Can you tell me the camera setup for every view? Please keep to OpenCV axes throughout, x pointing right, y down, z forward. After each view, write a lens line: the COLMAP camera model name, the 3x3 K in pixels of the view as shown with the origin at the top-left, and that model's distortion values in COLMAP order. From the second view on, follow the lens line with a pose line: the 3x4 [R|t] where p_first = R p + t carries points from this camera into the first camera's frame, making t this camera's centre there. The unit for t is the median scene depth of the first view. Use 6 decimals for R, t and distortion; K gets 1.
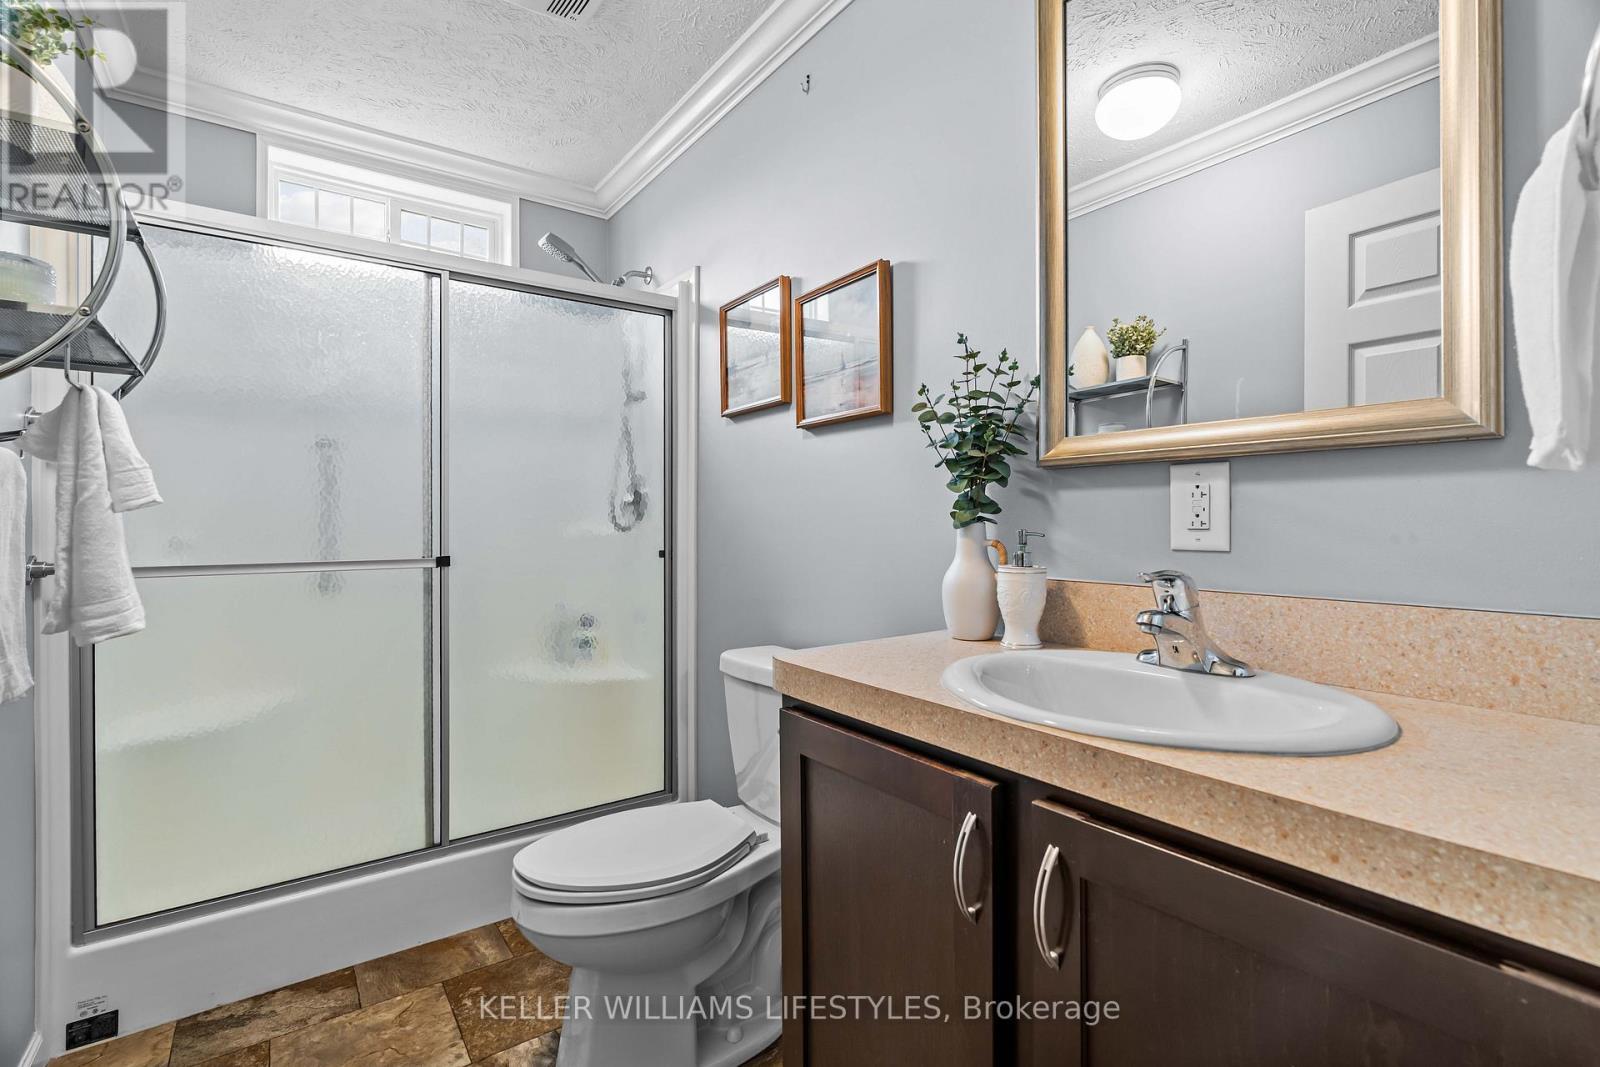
lens RADIAL K [[721.8, 0, 793.1], [0, 721.8, 517.3], [0, 0, 1]] dist [-0.007493, 0.001399]
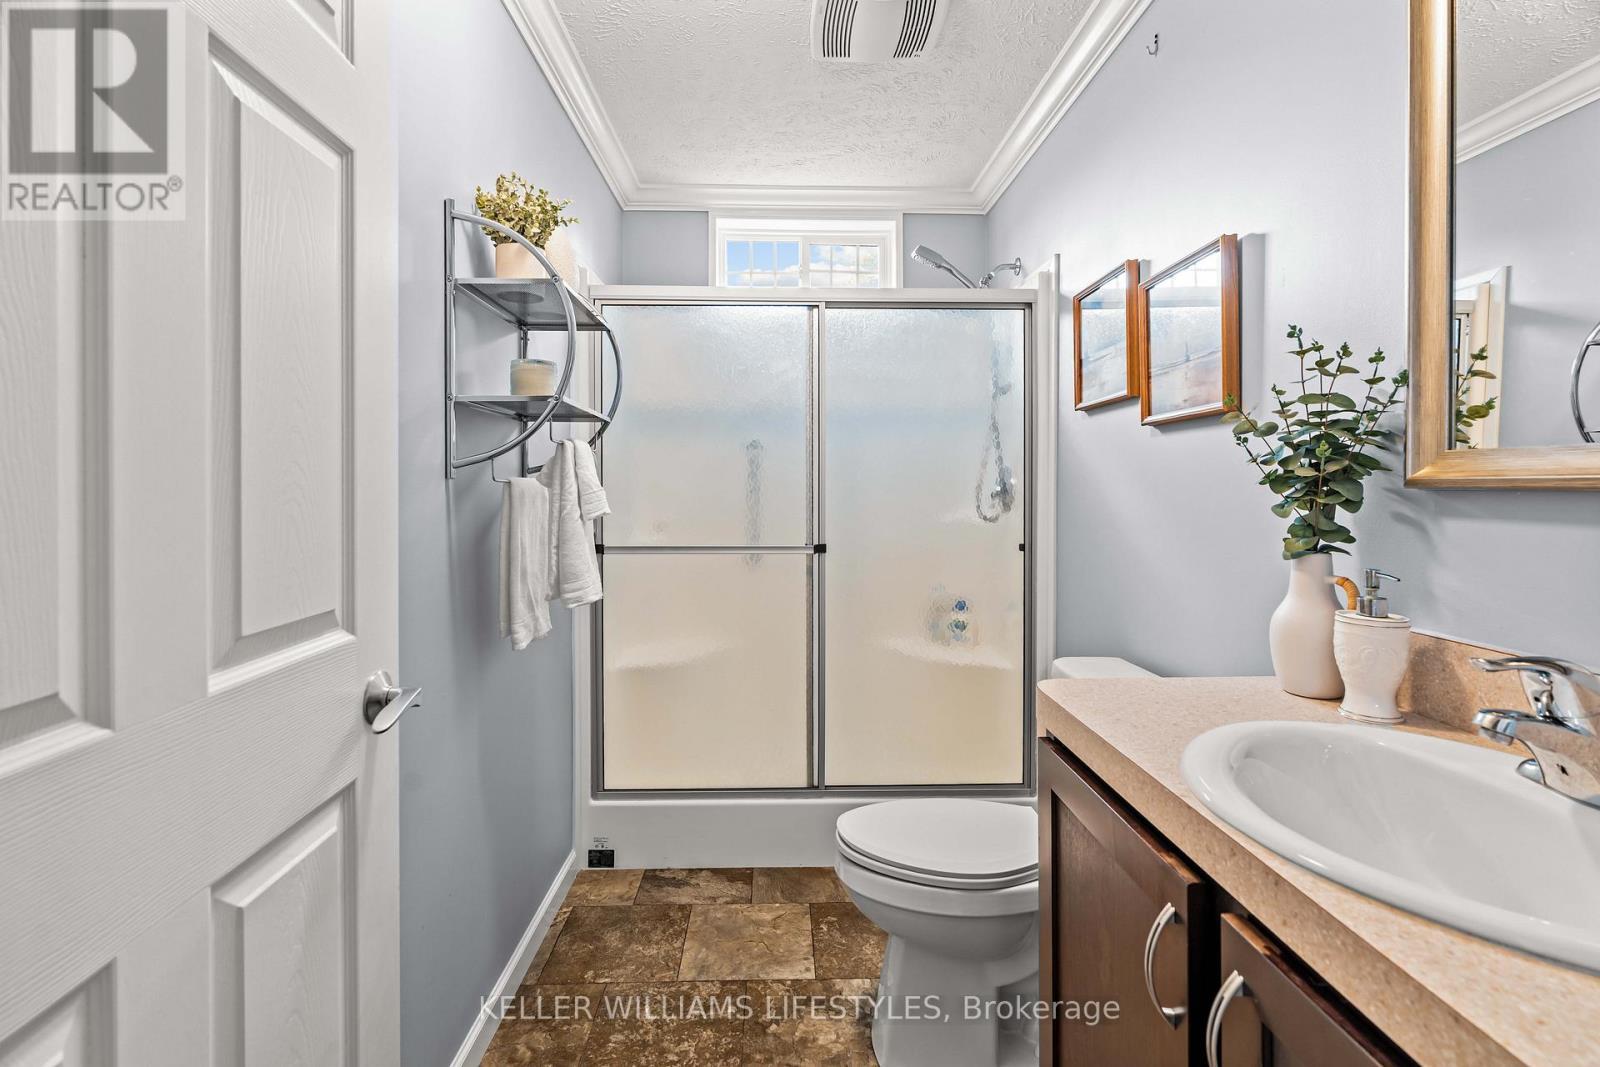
lens RADIAL K [[724.6, 0, 801.1], [0, 724.6, 485.0], [0, 0, 1]] dist [-0.010292, 0.003999]
pose [[0.830437, 0.004269, -0.557096, 0.187075], [-0.002078, 0.999987, 0.004565, -0.061013], [0.557108, -0.002634, 0.830436, -0.003598]]
